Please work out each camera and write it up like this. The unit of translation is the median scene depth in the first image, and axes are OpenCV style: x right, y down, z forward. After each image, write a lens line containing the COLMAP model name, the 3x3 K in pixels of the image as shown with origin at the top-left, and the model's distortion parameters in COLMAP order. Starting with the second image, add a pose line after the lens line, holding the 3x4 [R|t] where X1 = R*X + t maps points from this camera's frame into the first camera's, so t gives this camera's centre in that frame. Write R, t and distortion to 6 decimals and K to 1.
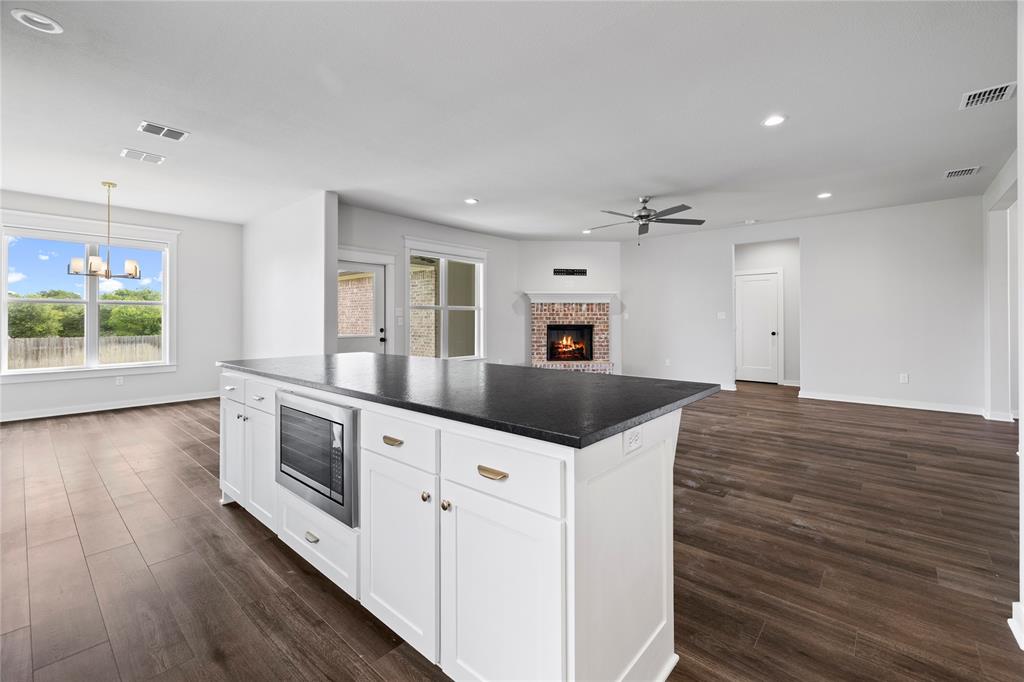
lens RADIAL K [[436.2, 0, 511.3], [0, 436.2, 314.8], [0, 0, 1]] dist [0.001647, 0.000276]
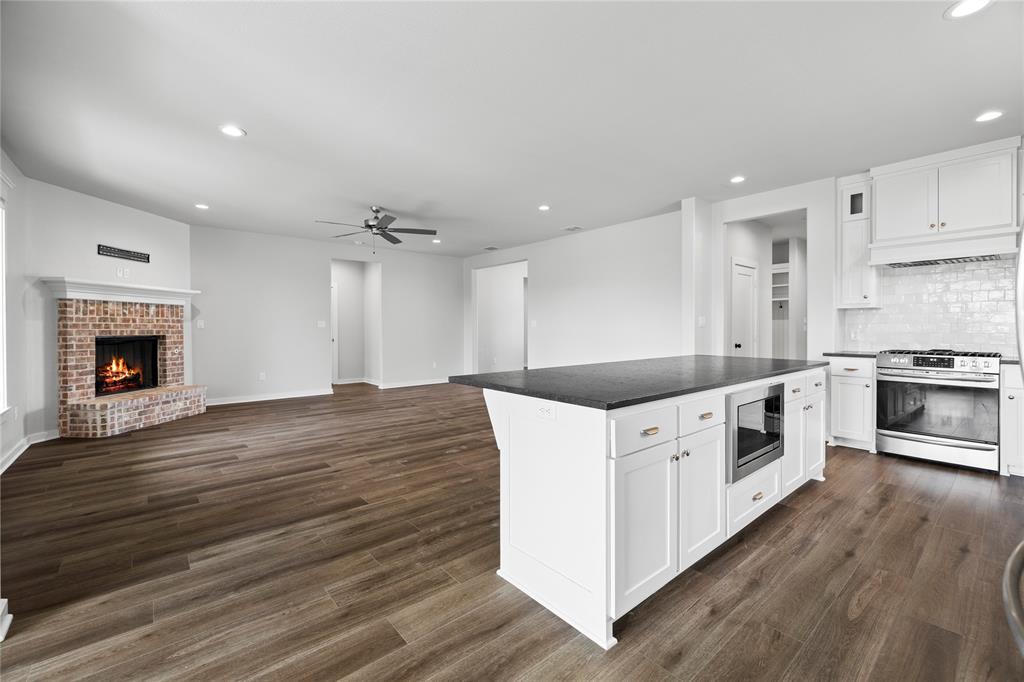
lens RADIAL K [[432.9, 0, 509.2], [0, 432.9, 326.9], [0, 0, 1]] dist [0.000684, 0.000347]
pose [[0.146555, 0.002071, 0.989200, -0.419336], [-0.009355, 0.999956, -0.000708, 0.004553], [-0.989158, -0.009150, 0.146568, 0.353988]]
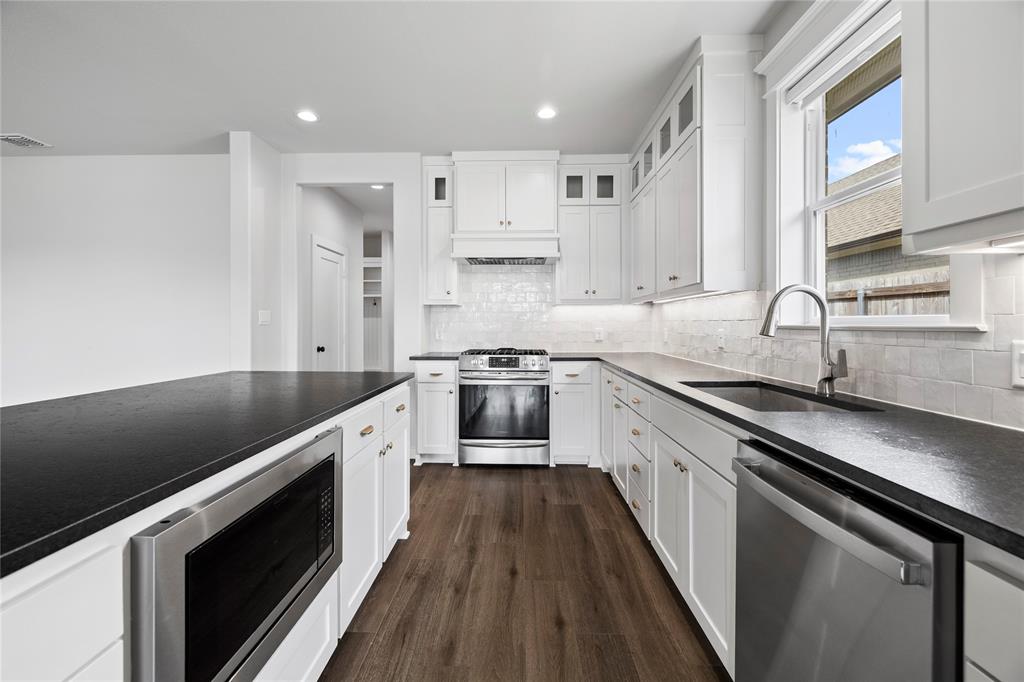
lens RADIAL K [[431.1, 0, 512.9], [0, 431.1, 332.2], [0, 0, 1]] dist [0.000411, 0.000030]
pose [[-0.647493, -0.010696, 0.761996, -0.249722], [-0.006924, 0.999943, 0.008153, 0.003072], [-0.762040, 0.000003, -0.647530, 0.259867]]
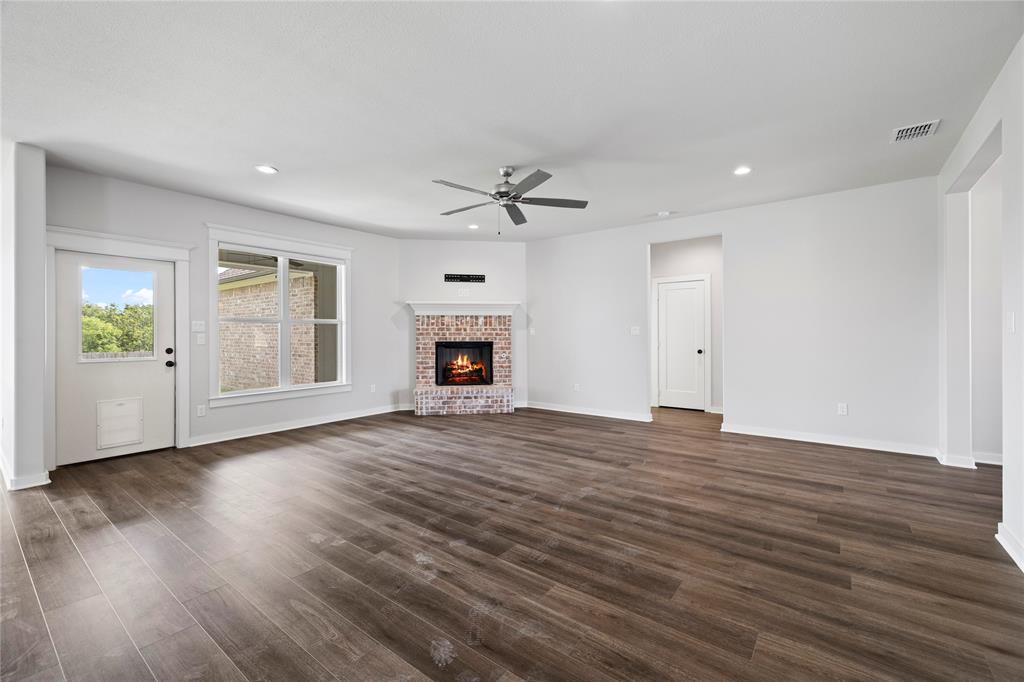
lens RADIAL K [[431.1, 0, 512.9], [0, 431.1, 332.2], [0, 0, 1]] dist [0.000411, 0.000030]
pose [[0.997715, -0.001513, 0.067541, 0.172948], [0.001196, 0.999988, 0.004726, 0.001016], [-0.067548, -0.004634, 0.997705, 0.180497]]
